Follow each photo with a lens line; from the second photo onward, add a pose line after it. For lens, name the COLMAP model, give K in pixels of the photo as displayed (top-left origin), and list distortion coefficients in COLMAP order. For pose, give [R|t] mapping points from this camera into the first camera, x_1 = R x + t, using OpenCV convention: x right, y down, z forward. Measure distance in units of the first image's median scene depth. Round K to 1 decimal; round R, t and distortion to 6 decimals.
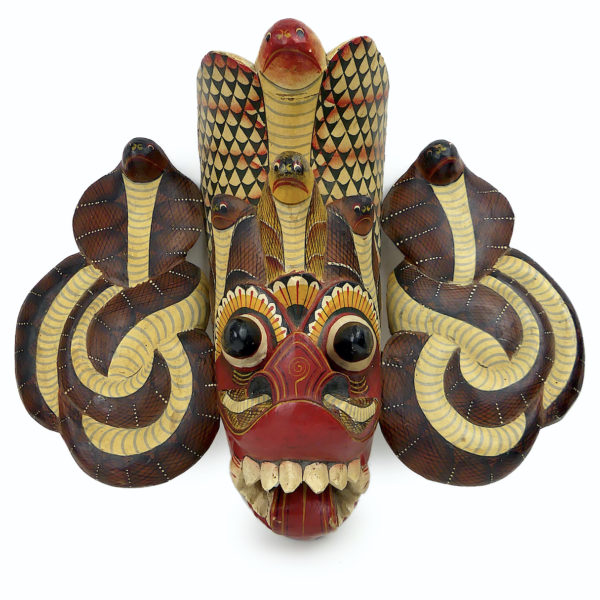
lens RADIAL K [[732.6, 0, 308.1], [0, 732.6, 370.4], [0, 0, 1]] dist [-0.002407, -0.008592]
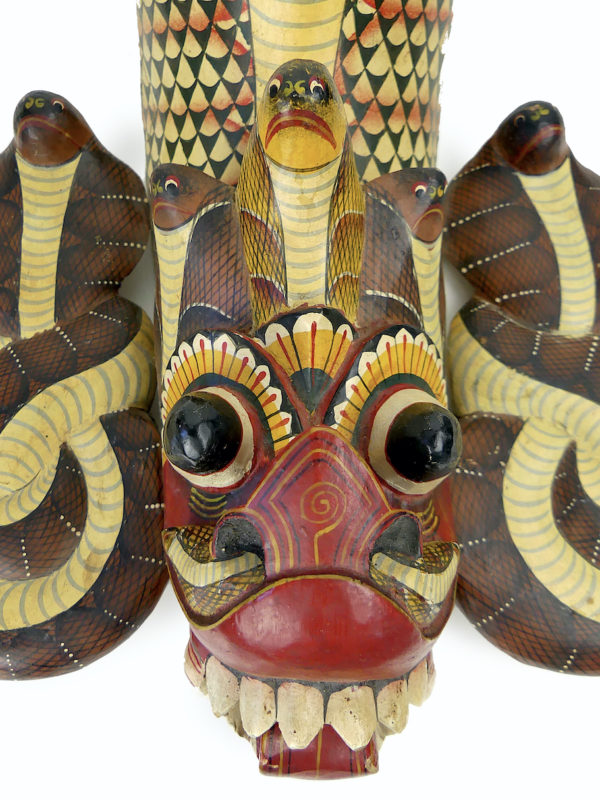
lens RADIAL K [[706.6, 0, 299.0], [0, 706.6, 420.6], [0, 0, 1]] dist [-0.020985, -0.005773]
pose [[0.999856, 0.001753, 0.016880, -0.027909], [-0.001554, 0.999929, -0.011777, -0.040915], [-0.016899, 0.011749, 0.999788, 0.434416]]
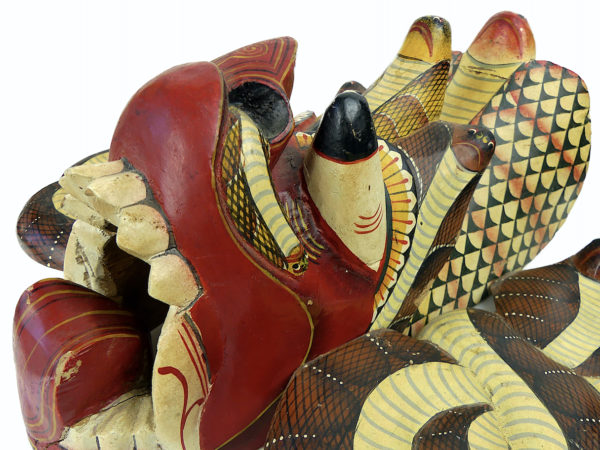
lens RADIAL K [[503.7, 0, 315.7], [0, 503.7, 234.5], [0, 0, 1]] dist [-0.017603, 0.000101]
pose [[0.679126, 0.434124, -0.591882, 0.284541], [-0.733122, 0.441085, -0.517665, 0.202297], [0.036340, 0.785481, 0.617818, 0.672570]]
